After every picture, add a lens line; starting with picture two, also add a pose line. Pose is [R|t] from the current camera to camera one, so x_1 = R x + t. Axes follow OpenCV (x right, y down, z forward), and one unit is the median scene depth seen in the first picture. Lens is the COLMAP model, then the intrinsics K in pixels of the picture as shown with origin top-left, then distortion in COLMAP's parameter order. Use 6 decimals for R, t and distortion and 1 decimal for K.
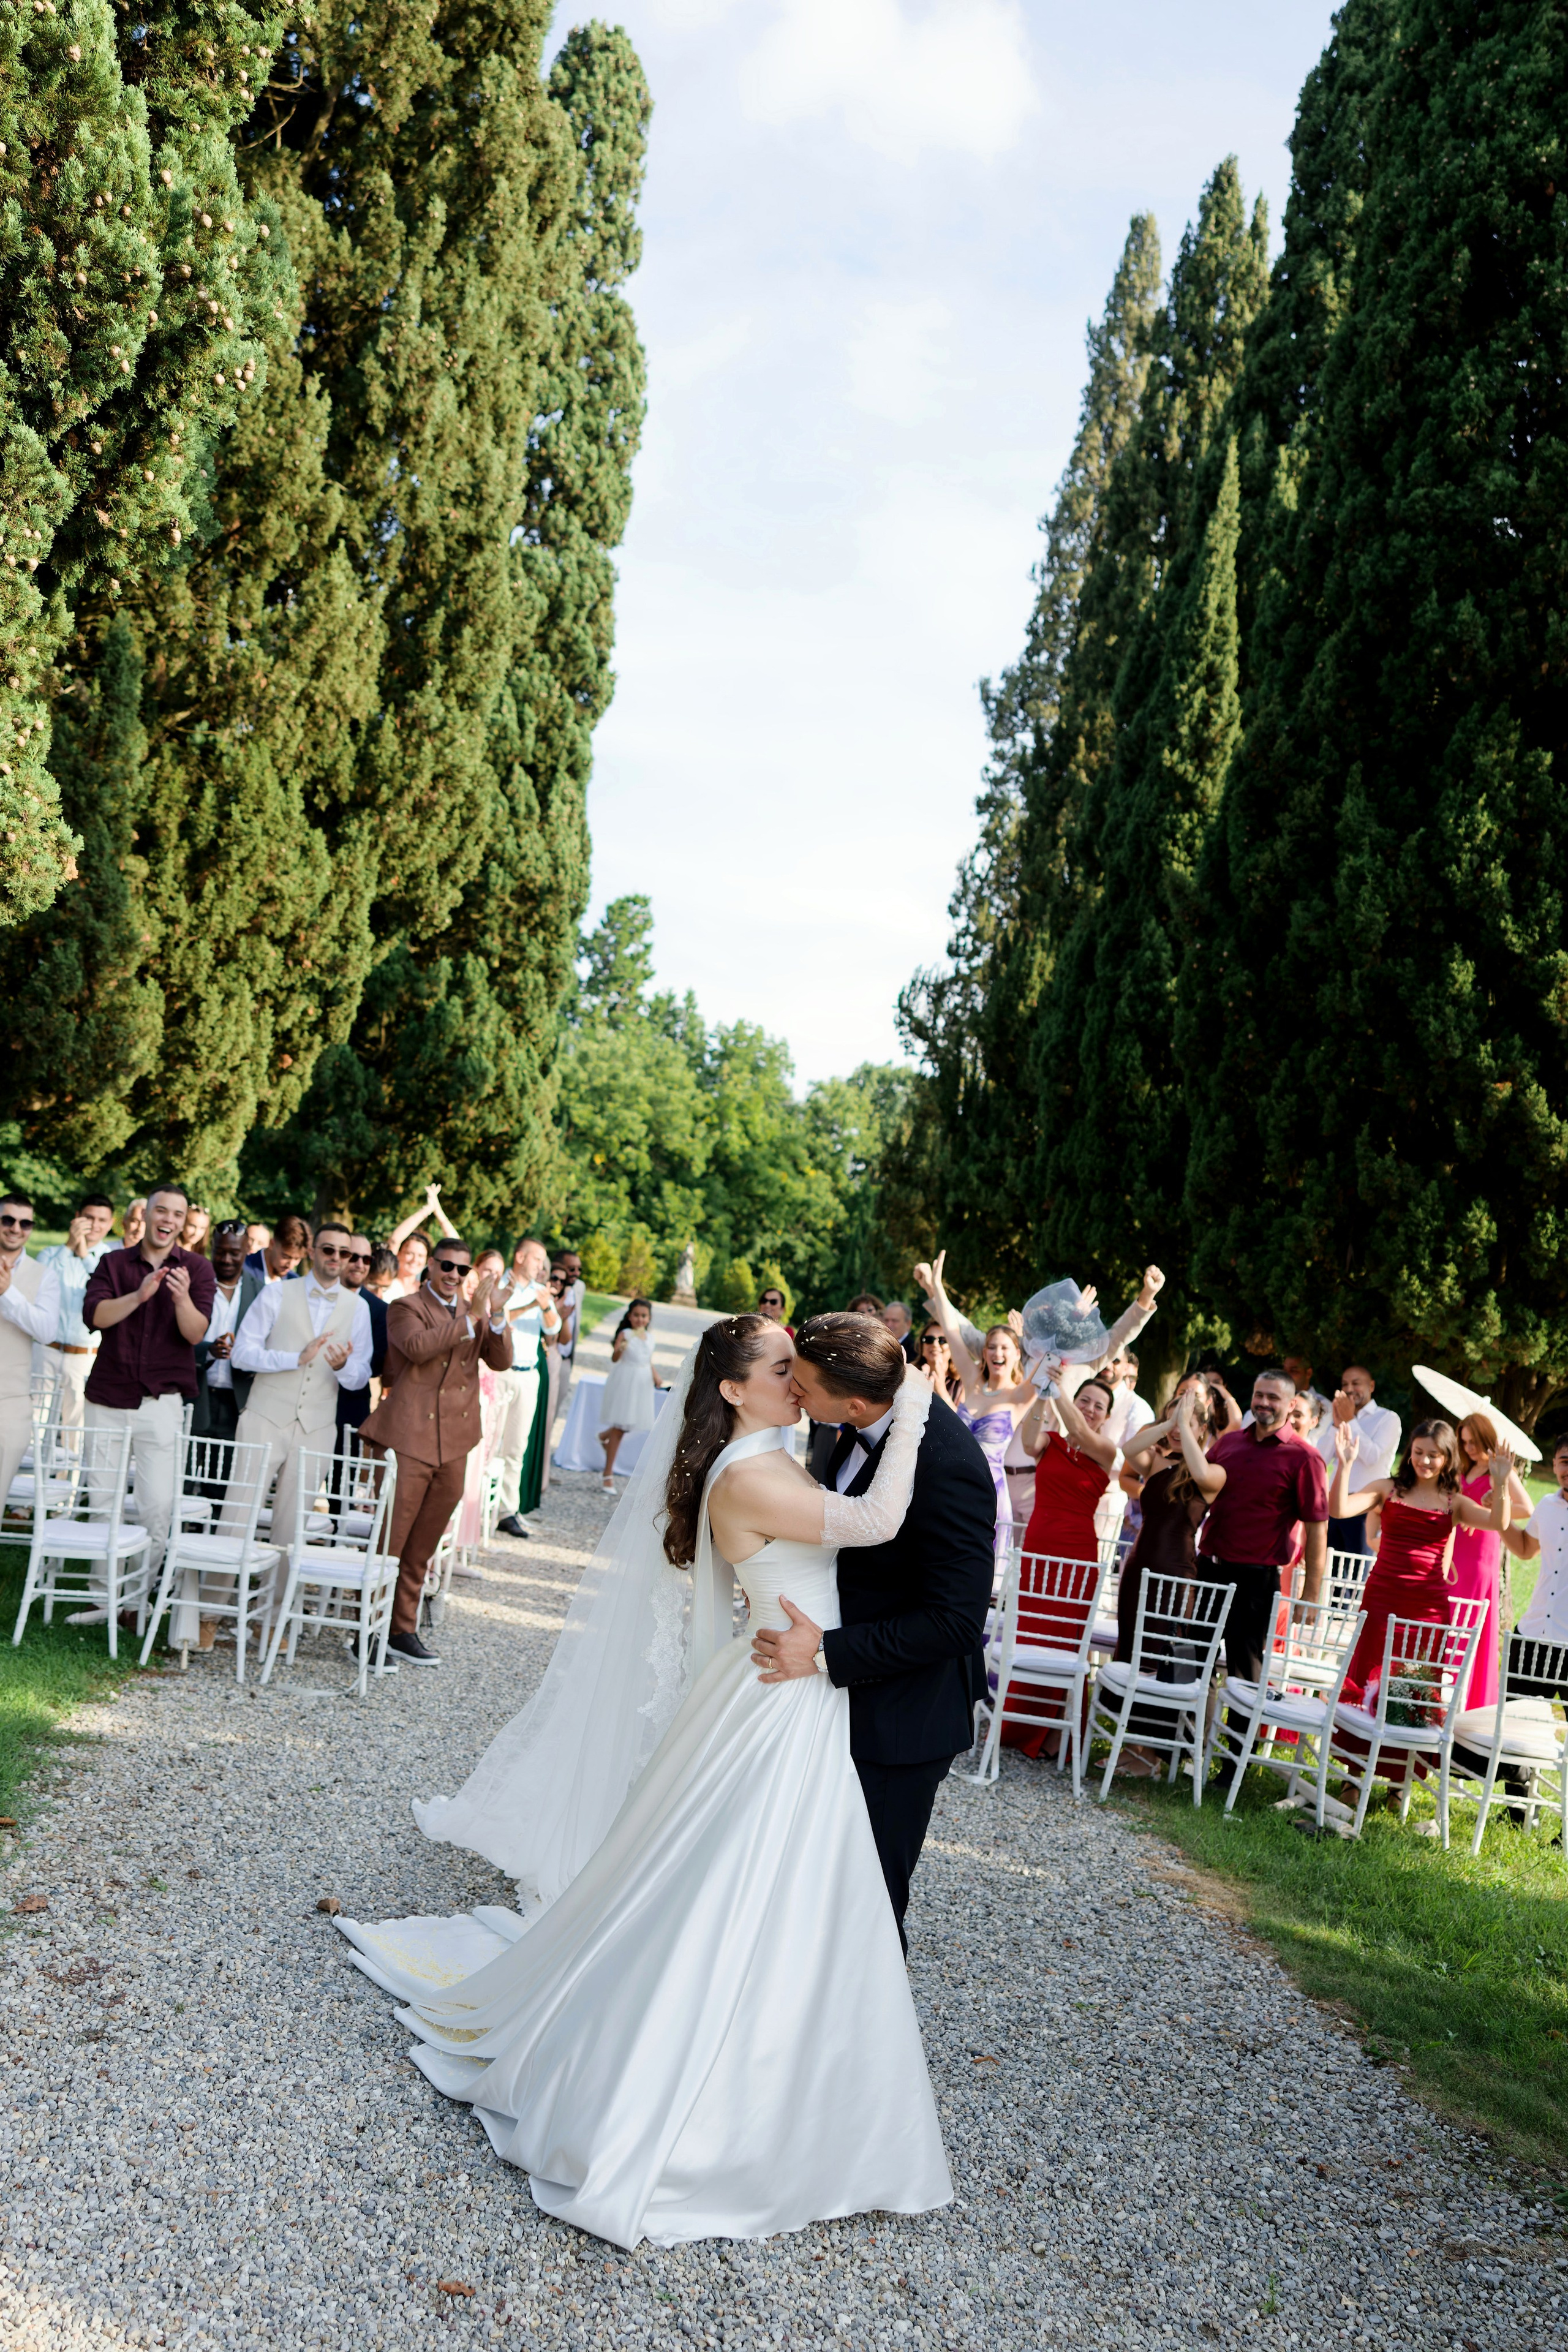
lens RADIAL K [[1883.0, 0, 784.0], [0, 1883.0, 1176.0], [0, 0, 1]] dist [-0.000329, 0.005414]
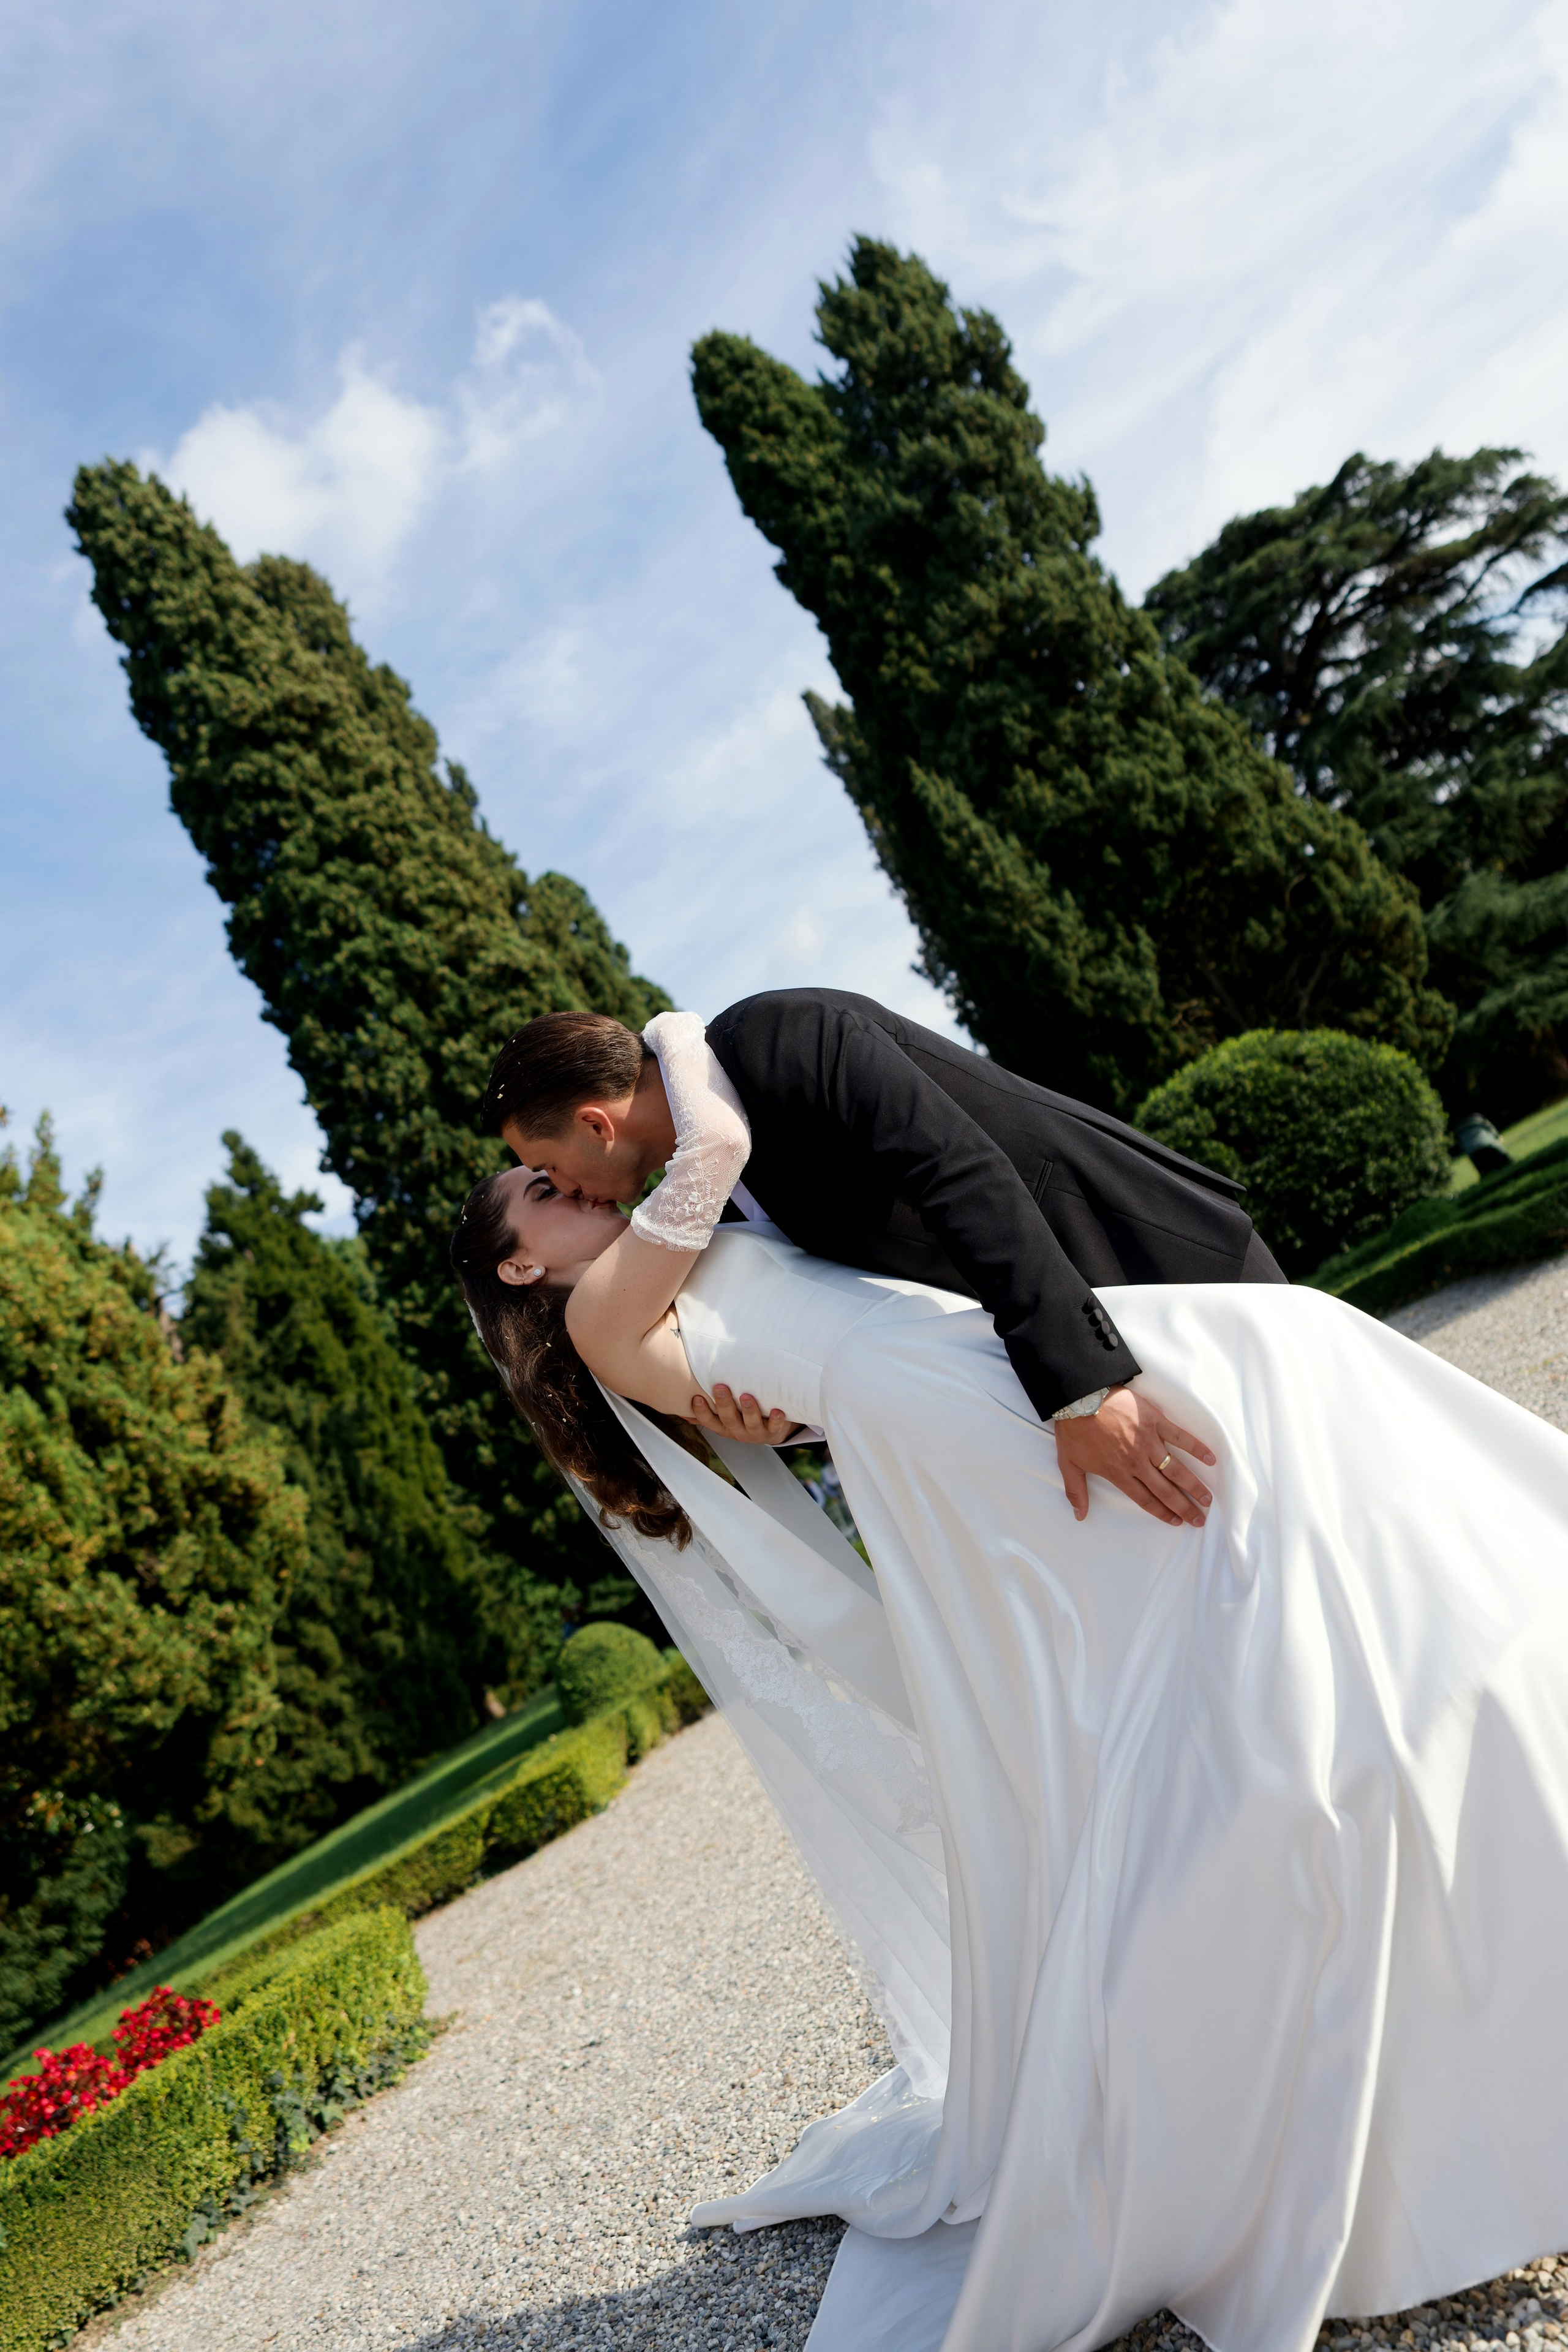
lens RADIAL K [[1777.8, 0, 784.0], [0, 1777.8, 1176.0], [0, 0, 1]] dist [-0.000595, 0.010274]
pose [[0.763799, -0.639436, -0.087936, 0.038472], [0.629673, 0.768119, -0.116217, -0.008666], [0.141859, 0.033395, 0.989323, -0.554045]]
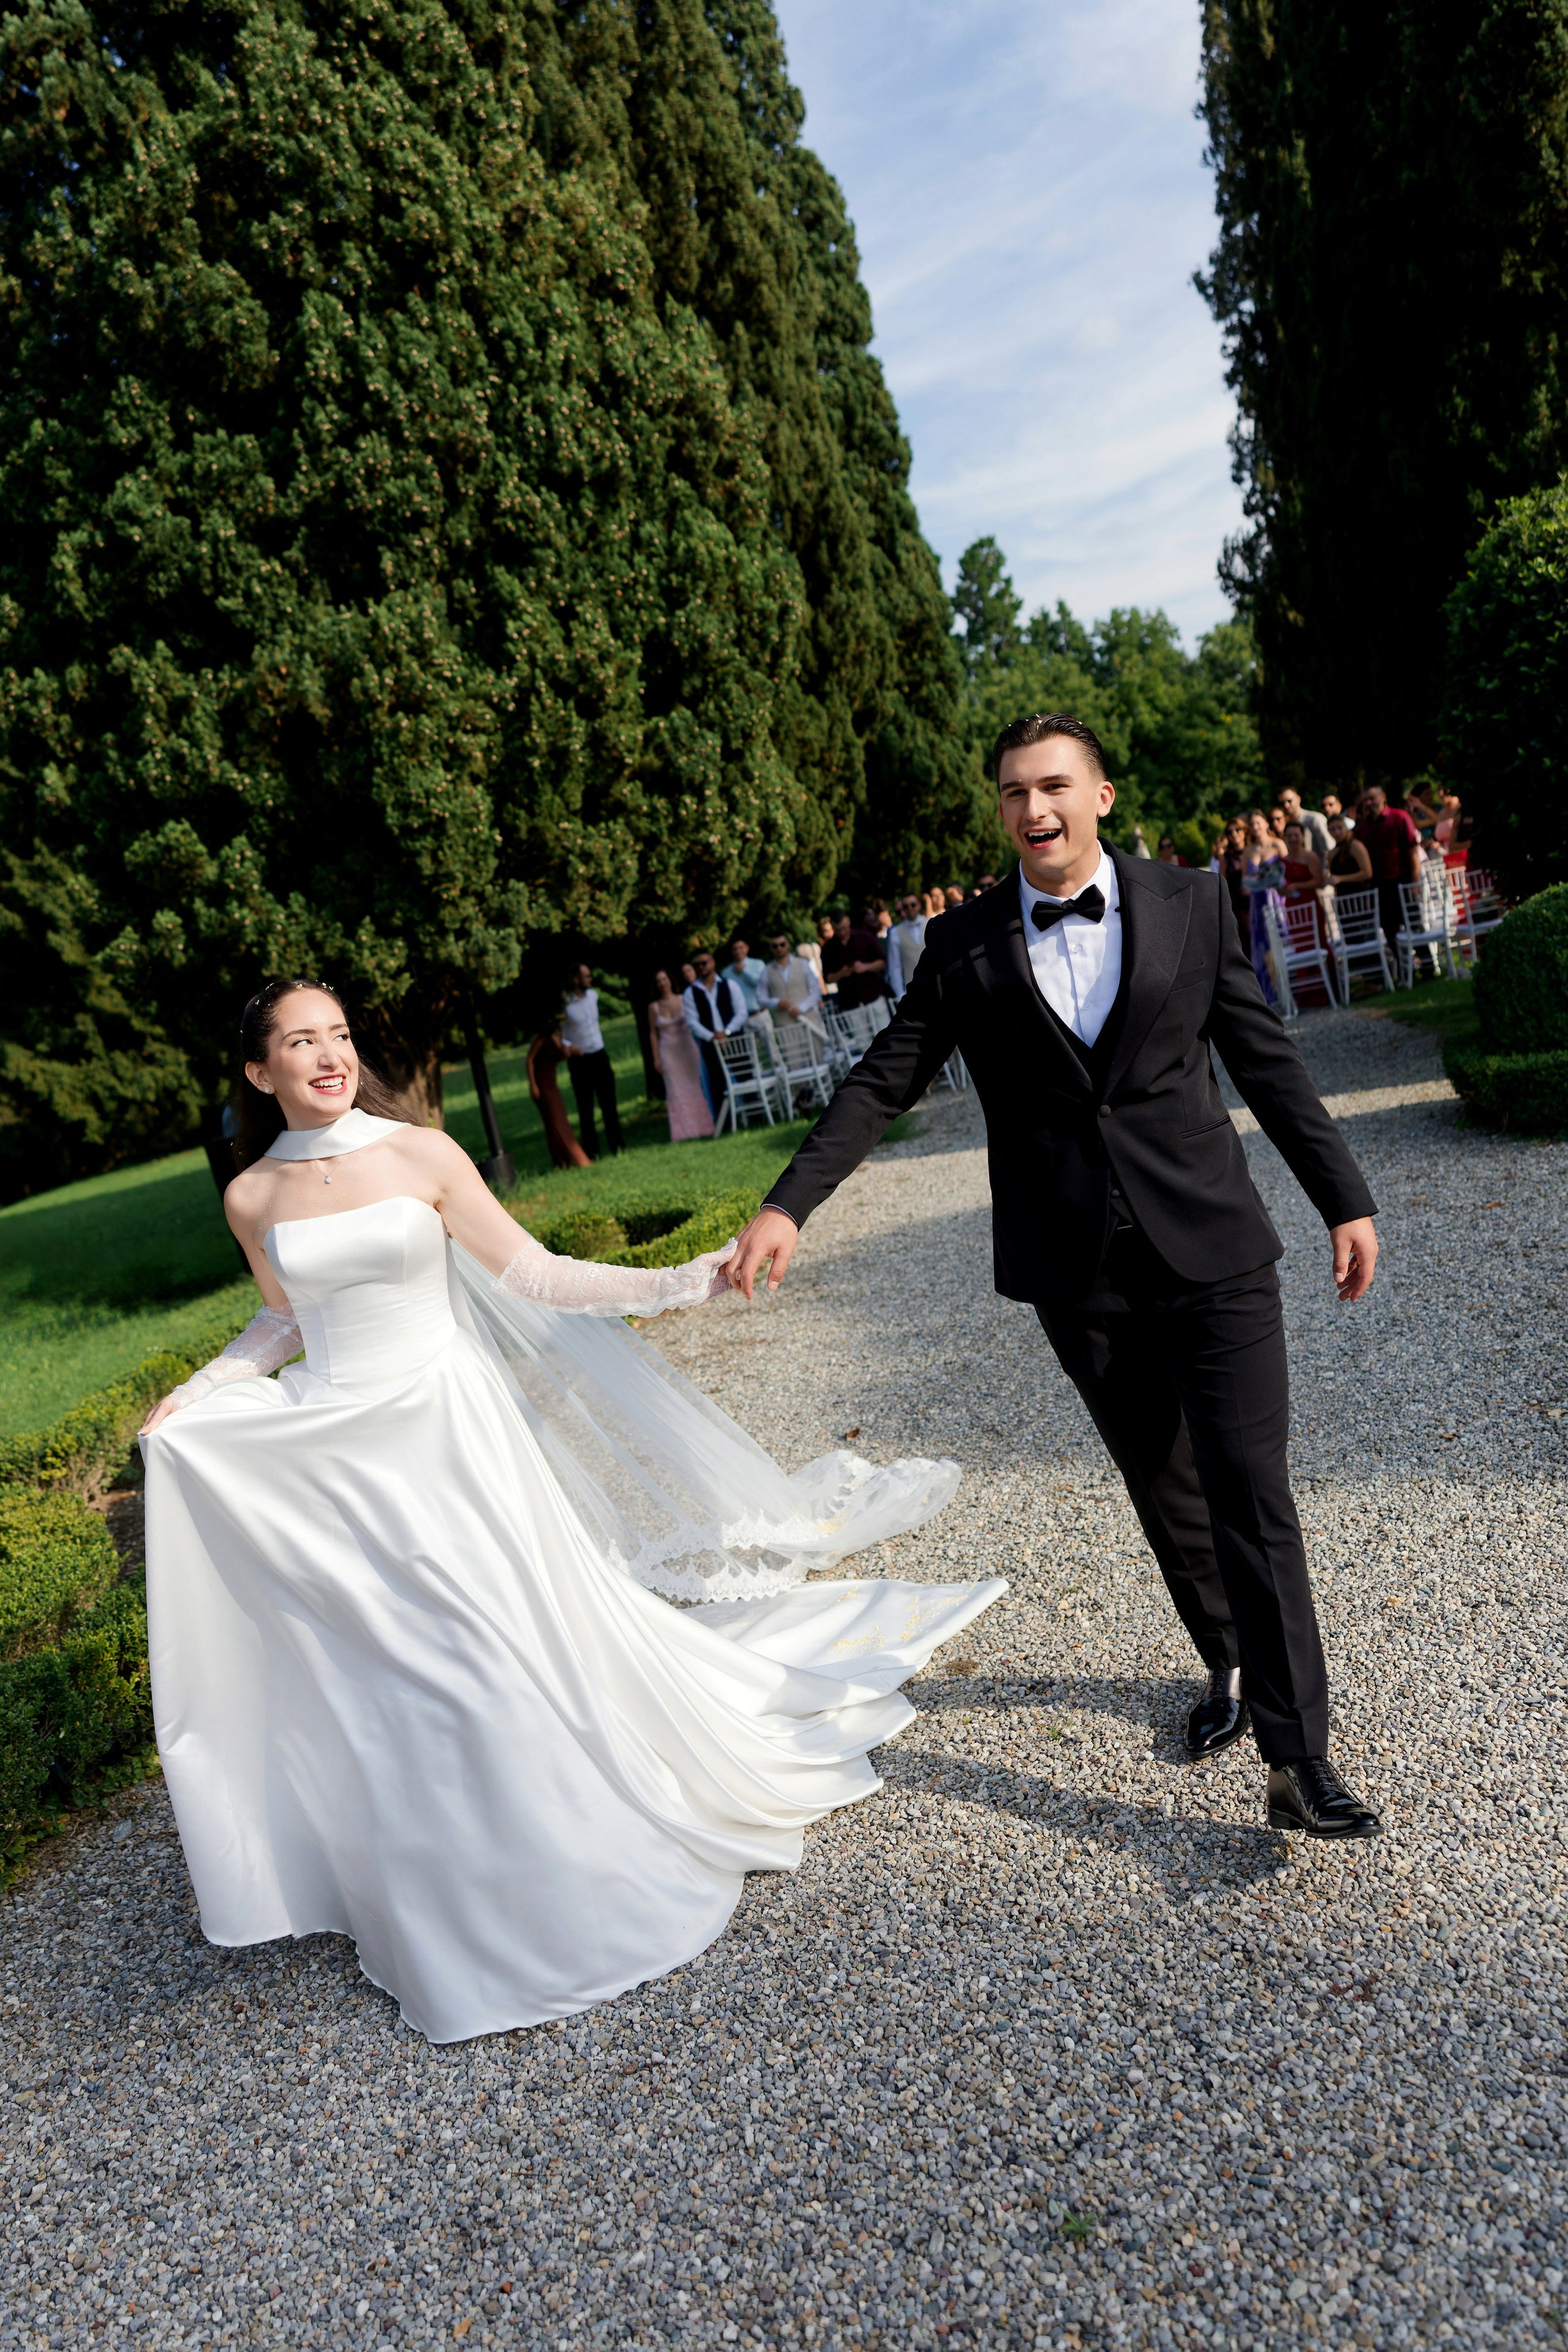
lens RADIAL K [[1777.8, 0, 784.0], [0, 1777.8, 1176.0], [0, 0, 1]] dist [-0.000595, 0.010274]
pose [[0.896708, -0.324019, -0.301540, 0.029052], [0.377925, 0.915108, 0.140534, -0.004079], [0.230406, -0.239977, 0.943040, -0.224182]]
